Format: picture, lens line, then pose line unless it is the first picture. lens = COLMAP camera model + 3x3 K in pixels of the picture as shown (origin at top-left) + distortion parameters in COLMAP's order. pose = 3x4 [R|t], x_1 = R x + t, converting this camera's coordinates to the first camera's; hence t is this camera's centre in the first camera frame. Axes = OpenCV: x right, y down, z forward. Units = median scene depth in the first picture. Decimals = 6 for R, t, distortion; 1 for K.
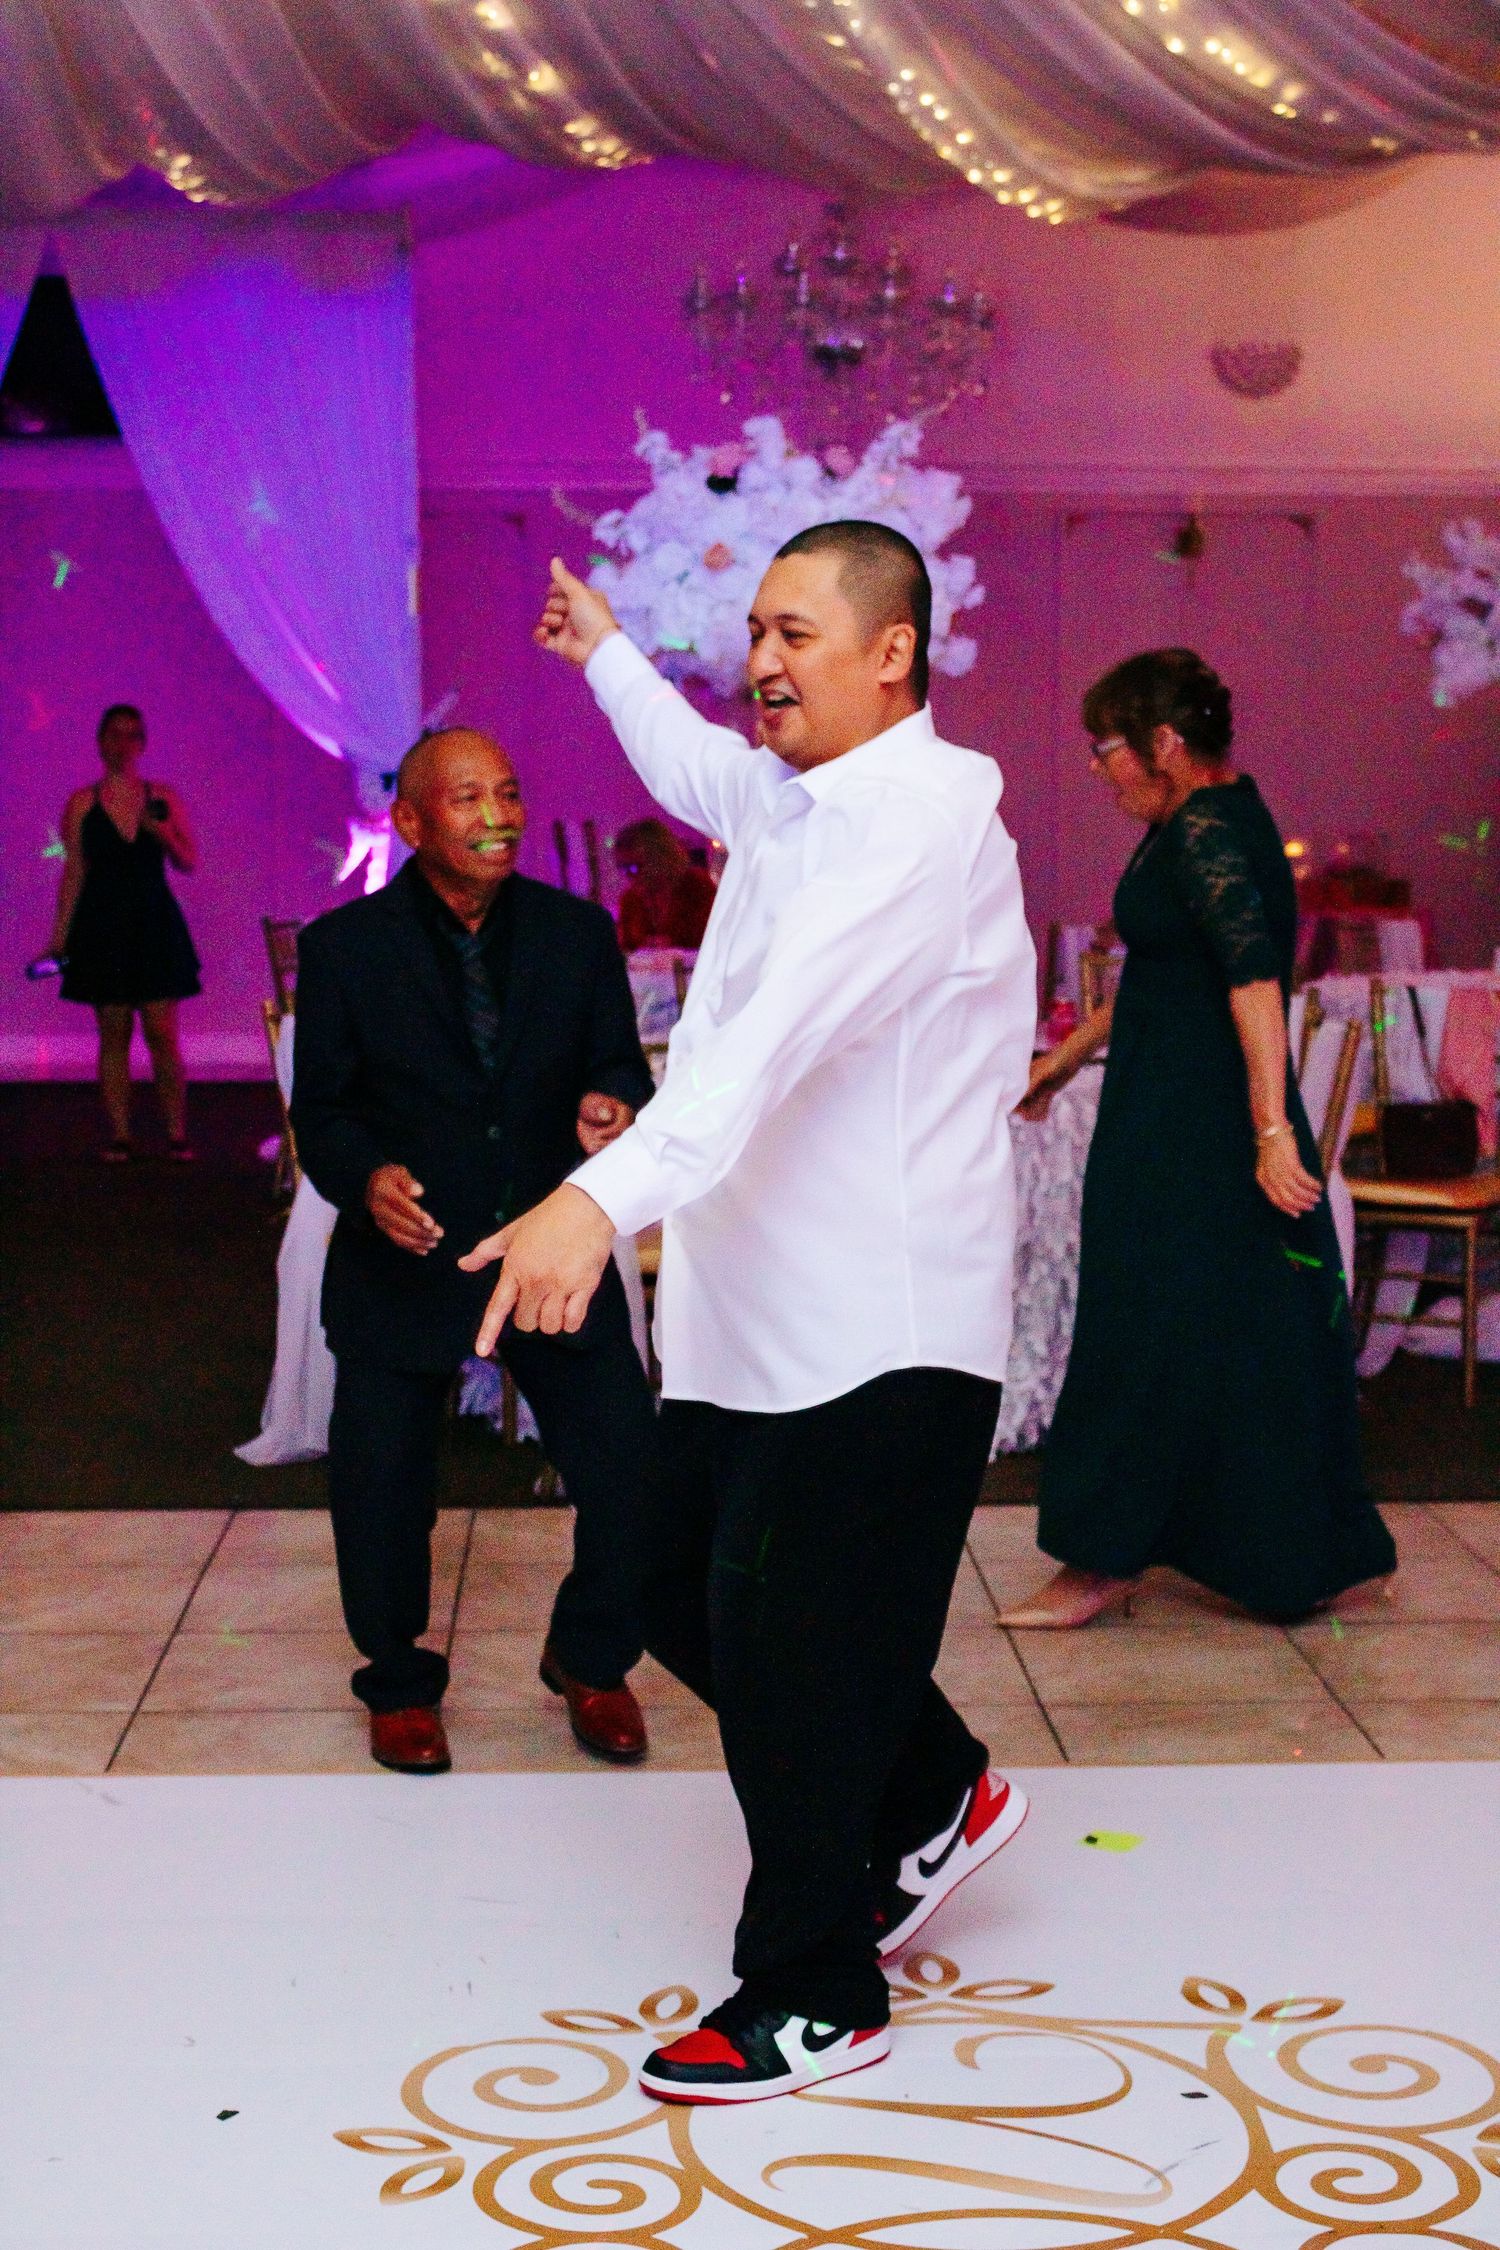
lens RADIAL K [[3426.1, 0, 749.3], [0, 3426.1, 1055.0], [0, 0, 1]] dist [0.048079, 0.000000]
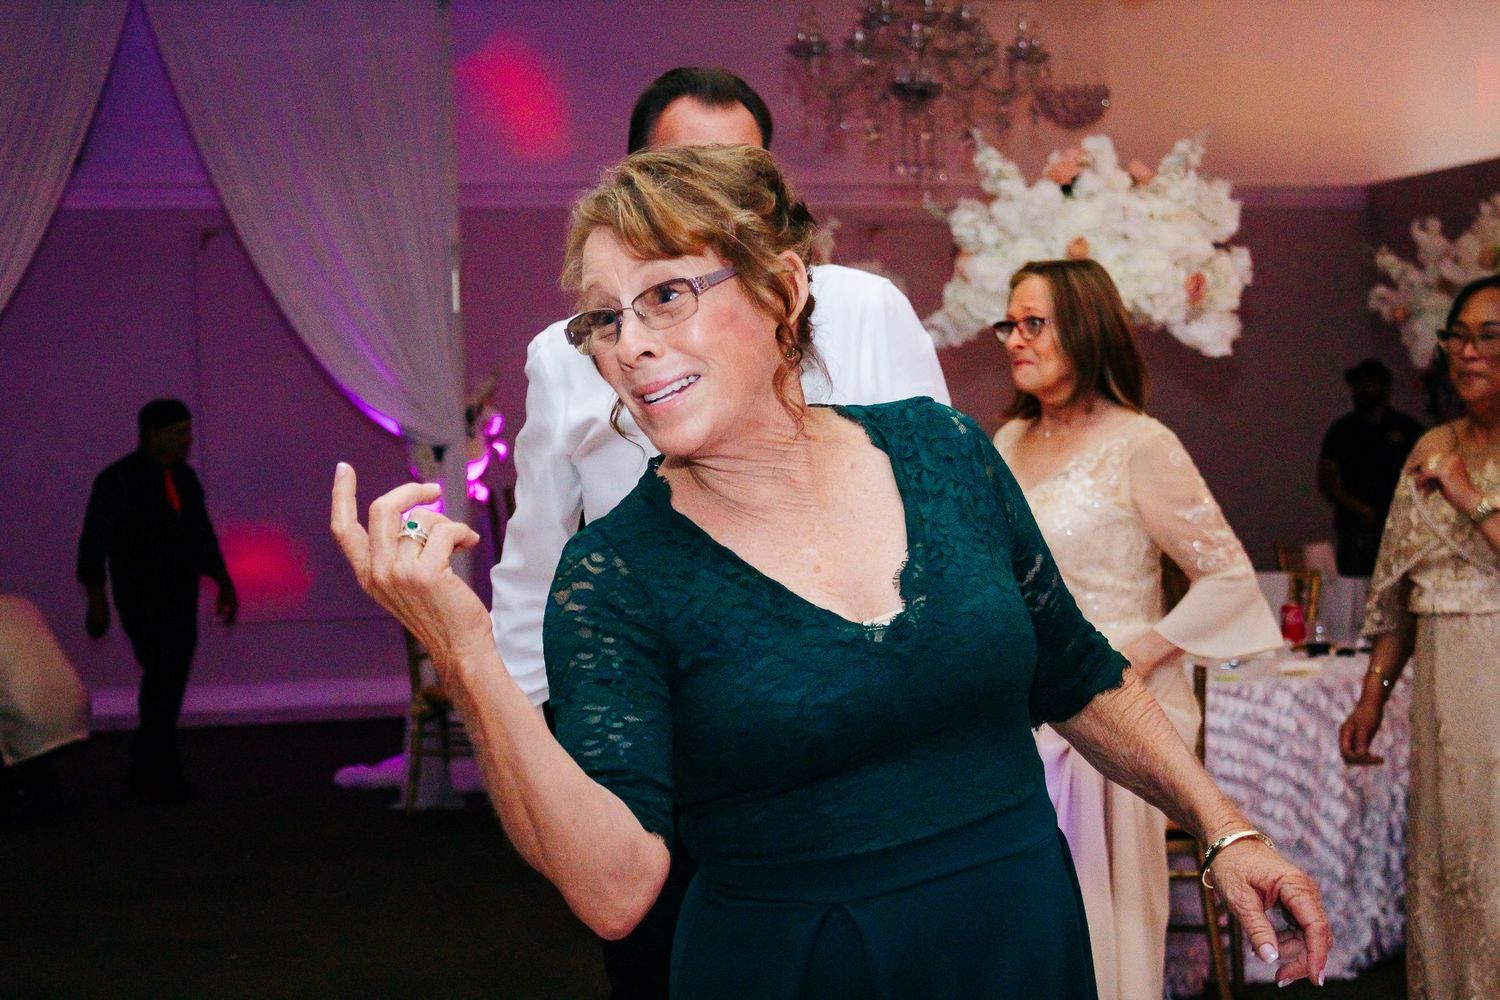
lens RADIAL K [[3004.4, 0, 758.4], [0, 3004.4, 495.3], [0, 0, 1]] dist [0.128220, 0.000000]
pose [[0.968182, -0.028580, 0.248611, -0.384495], [0.045928, 0.996876, -0.064259, 0.006548], [-0.245998, 0.073633, 0.966469, -0.005451]]
